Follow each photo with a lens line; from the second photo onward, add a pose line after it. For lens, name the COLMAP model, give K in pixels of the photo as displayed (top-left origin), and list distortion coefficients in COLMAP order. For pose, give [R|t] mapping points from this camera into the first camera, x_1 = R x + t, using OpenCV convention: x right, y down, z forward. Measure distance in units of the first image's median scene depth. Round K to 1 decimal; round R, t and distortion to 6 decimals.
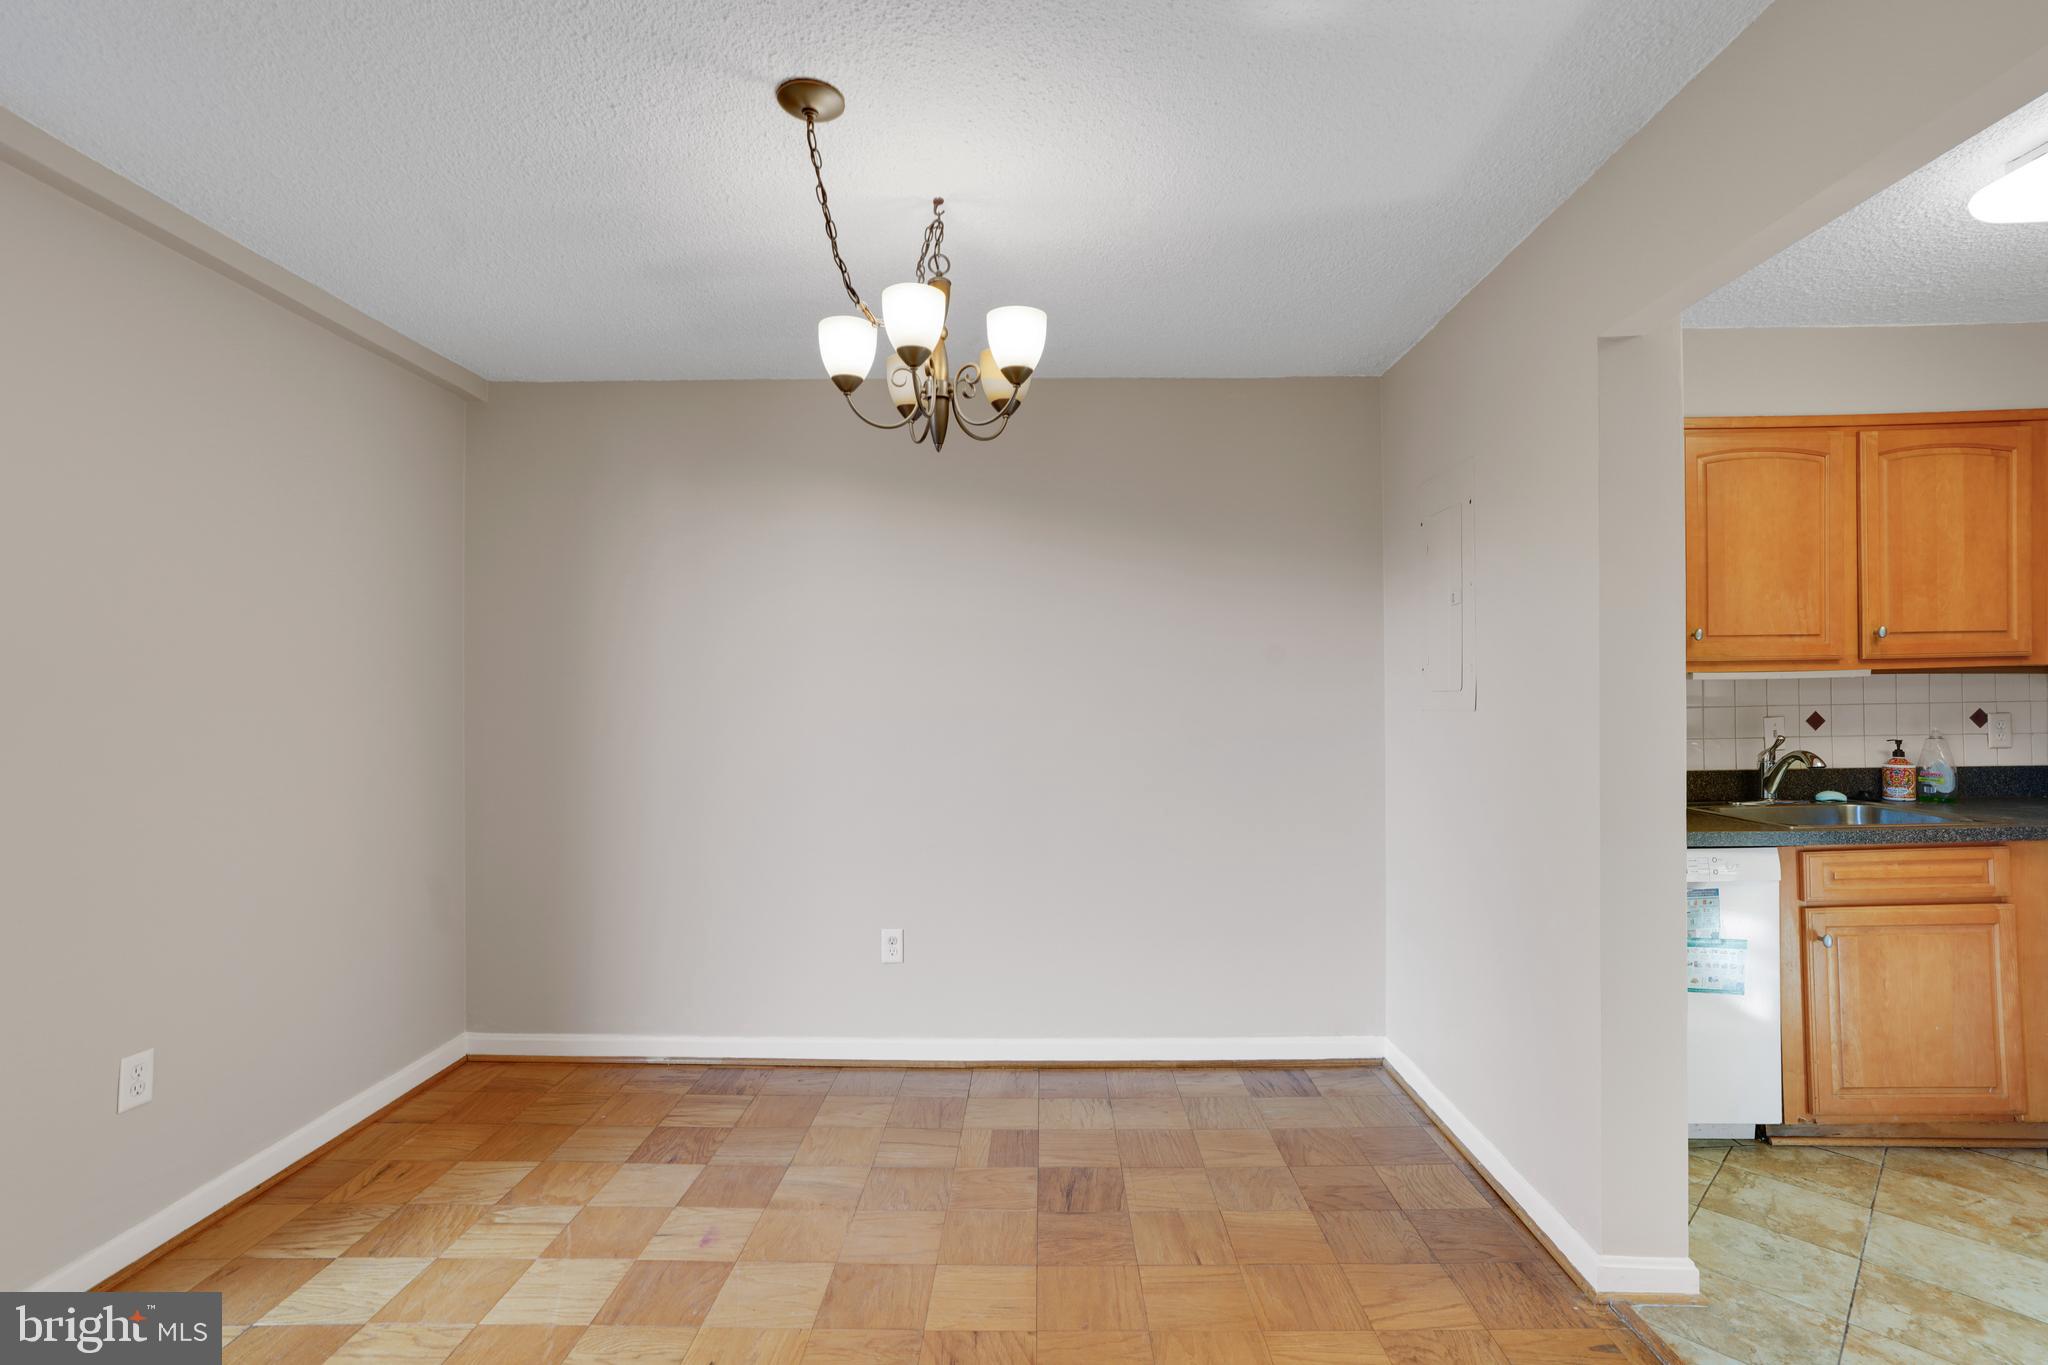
lens RADIAL K [[960.7, 0, 1028.8], [0, 960.7, 701.3], [0, 0, 1]] dist [-0.041147, 0.025908]
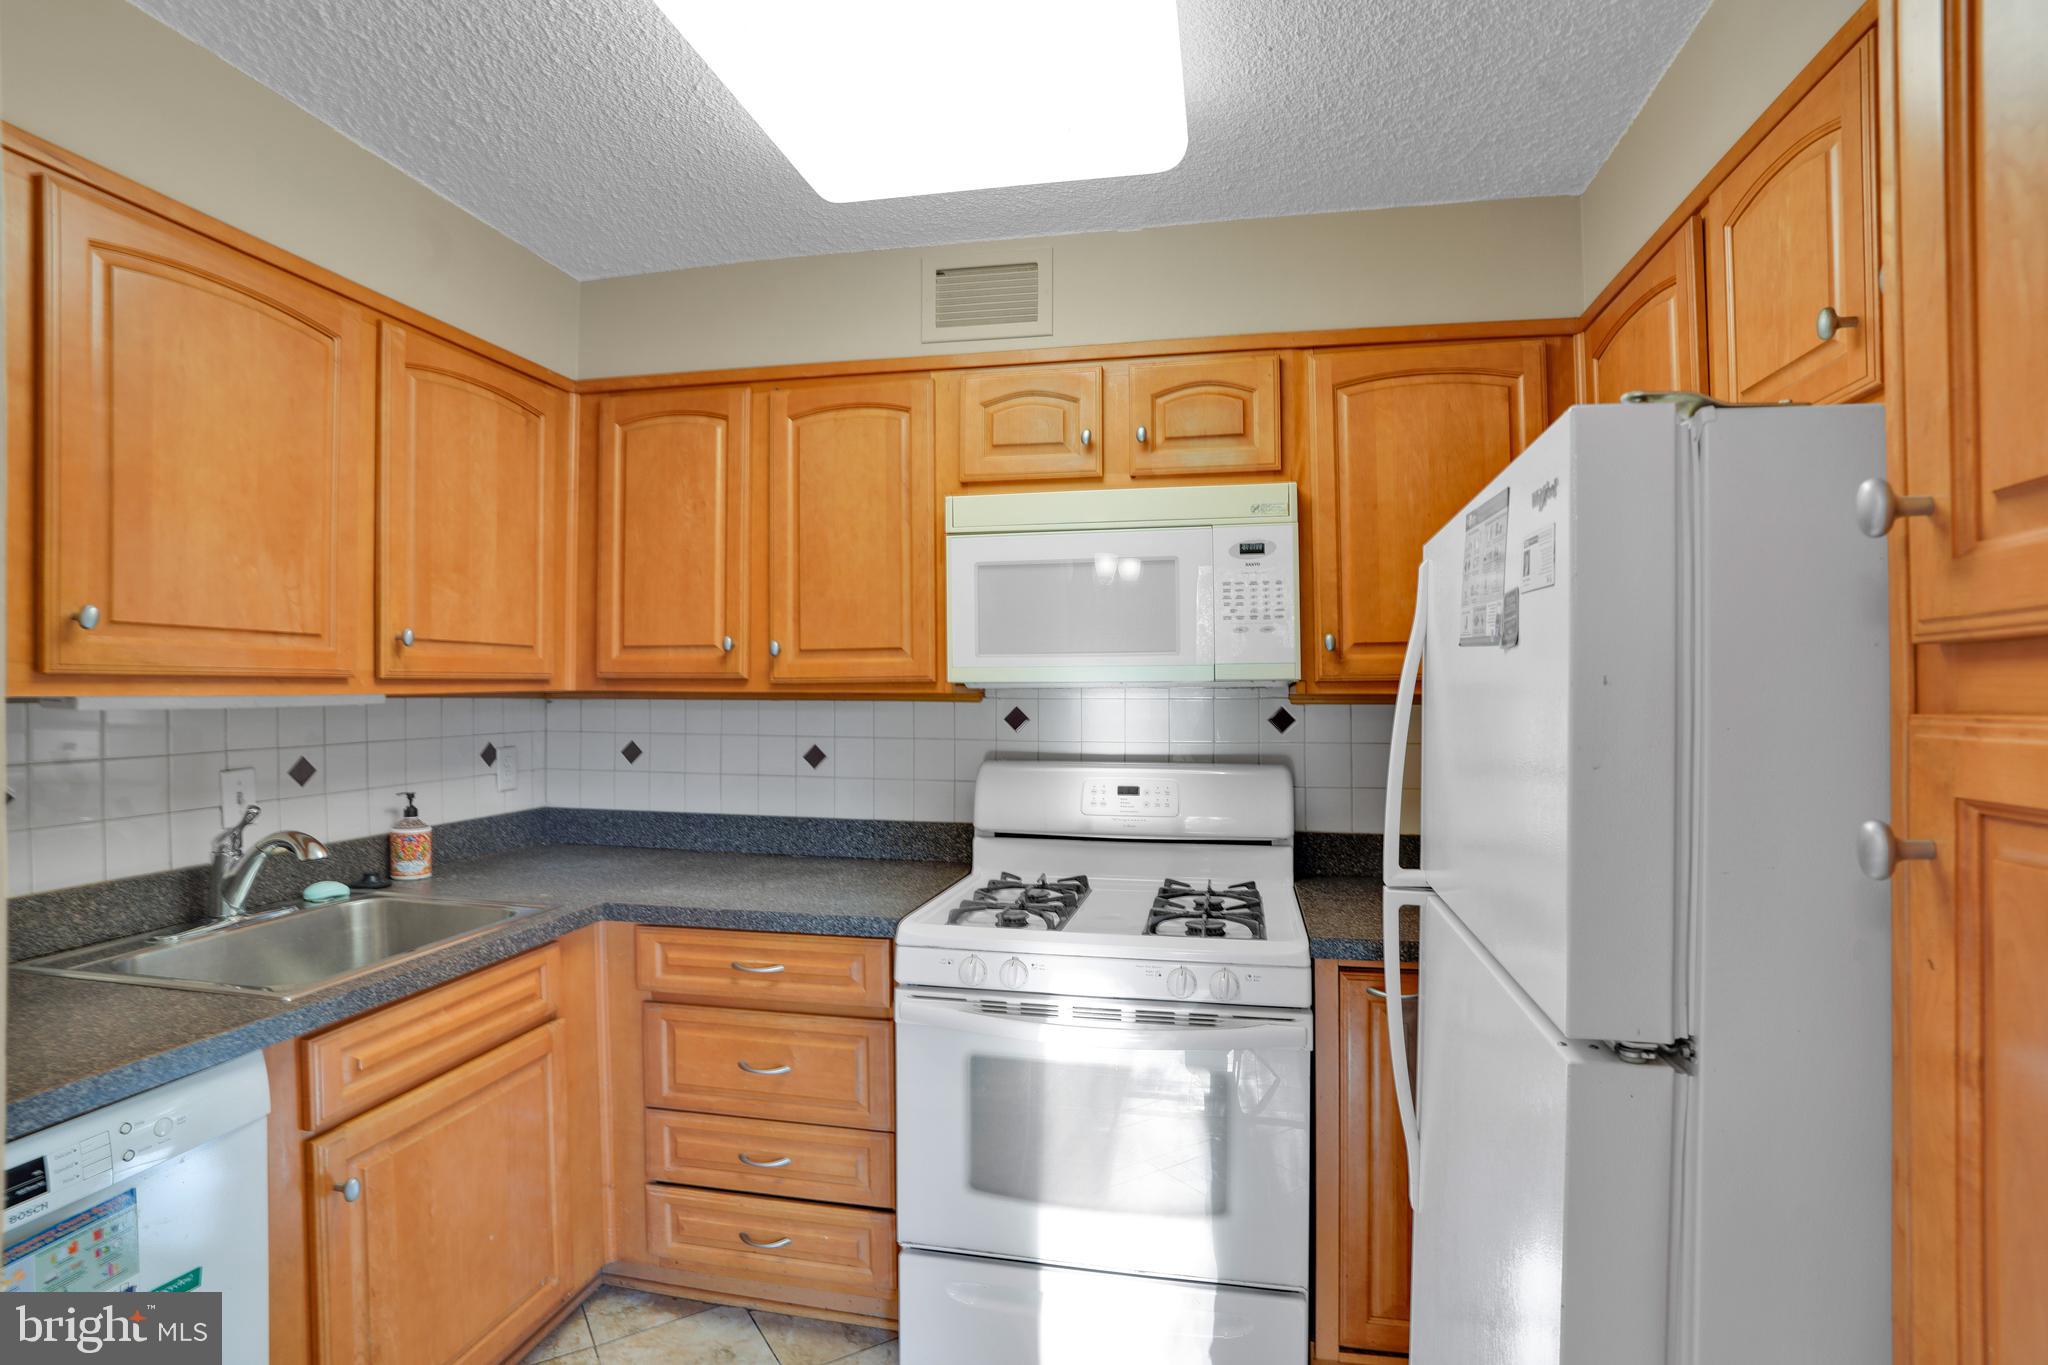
lens RADIAL K [[974.2, 0, 1022.5], [0, 974.2, 688.5], [0, 0, 1]] dist [-0.064679, 0.030054]
pose [[0.186308, 0.013242, 0.982402, 0.337777], [0.005650, 0.999878, -0.014550, -0.026197], [-0.982475, 0.008262, 0.186211, 0.461284]]
